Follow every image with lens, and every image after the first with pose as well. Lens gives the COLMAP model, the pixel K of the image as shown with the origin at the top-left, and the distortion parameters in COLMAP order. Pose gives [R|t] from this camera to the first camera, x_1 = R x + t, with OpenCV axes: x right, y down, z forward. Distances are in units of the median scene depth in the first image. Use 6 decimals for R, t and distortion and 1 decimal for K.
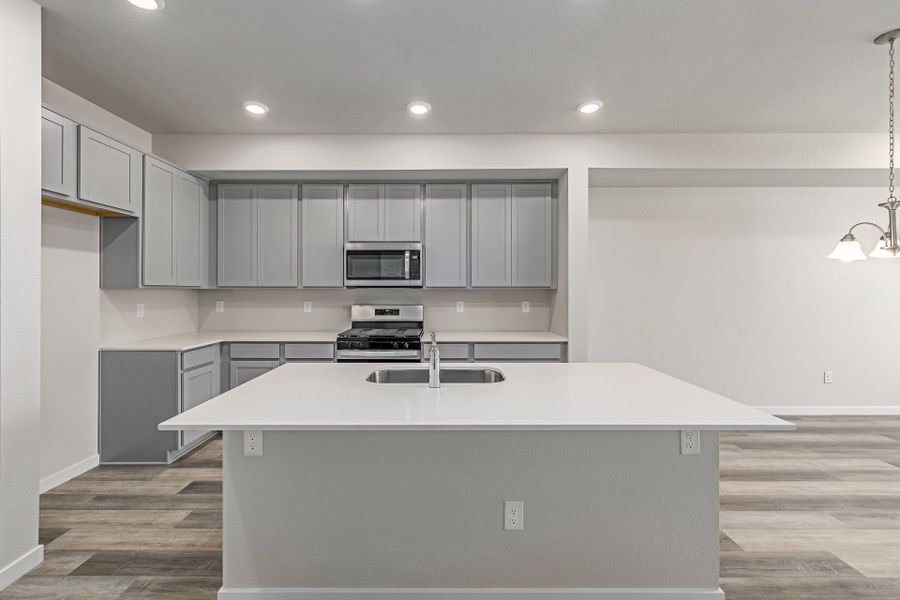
lens RADIAL K [[382.5, 0, 445.8], [0, 382.5, 291.0], [0, 0, 1]] dist [0.001955, 0.000232]
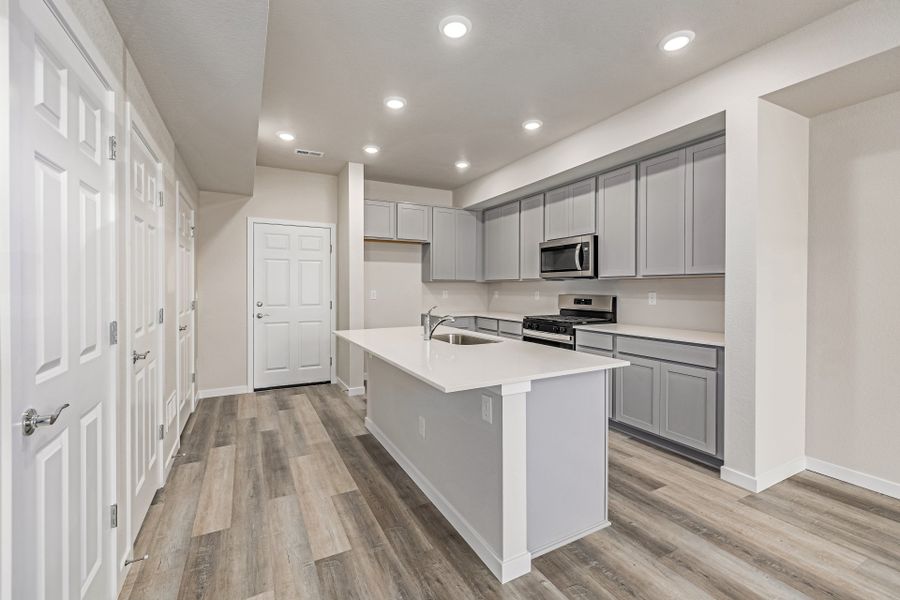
lens RADIAL K [[382.5, 0, 445.8], [0, 382.5, 291.0], [0, 0, 1]] dist [0.001955, 0.000232]
pose [[0.465607, 0.007458, -0.884960, 0.677965], [-0.004043, 0.999972, 0.006300, 0.022109], [0.884982, 0.000645, 0.465624, 0.173888]]
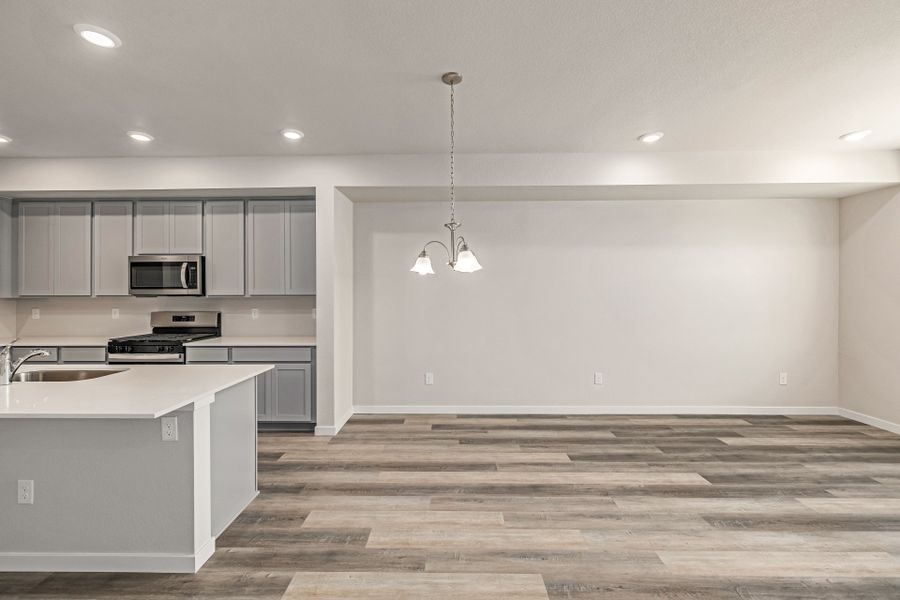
lens RADIAL K [[382.5, 0, 445.8], [0, 382.5, 291.0], [0, 0, 1]] dist [0.001955, 0.000232]
pose [[0.999867, -0.003518, -0.015943, 0.665870], [0.003368, 0.999949, -0.009476, -0.010762], [0.015975, 0.009421, 0.999828, -0.080917]]
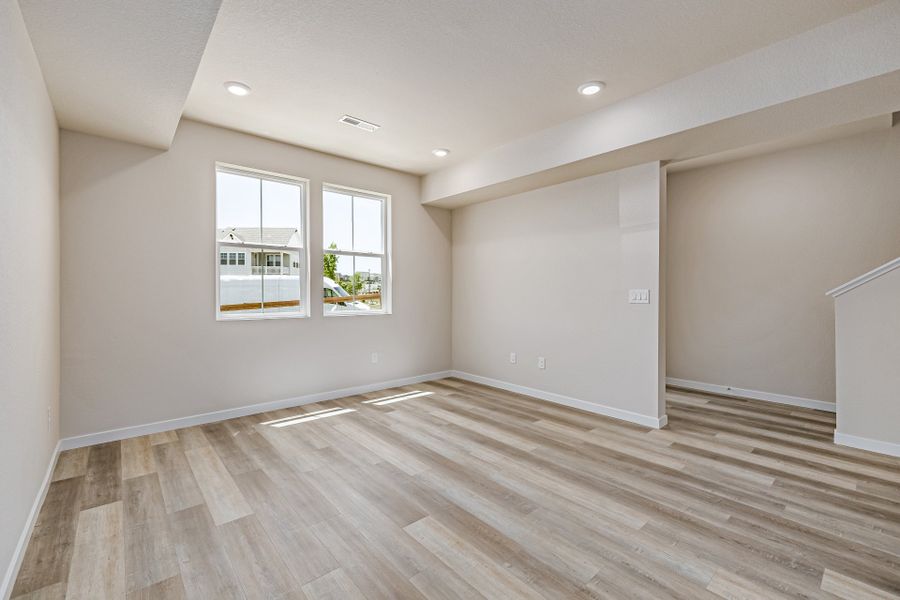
lens RADIAL K [[382.5, 0, 445.8], [0, 382.5, 291.0], [0, 0, 1]] dist [0.001955, 0.000232]
pose [[-0.654491, 0.003896, 0.756060, 0.734934], [0.001407, 0.999991, -0.003935, 0.037725], [-0.756069, -0.001511, -0.654491, 1.039051]]
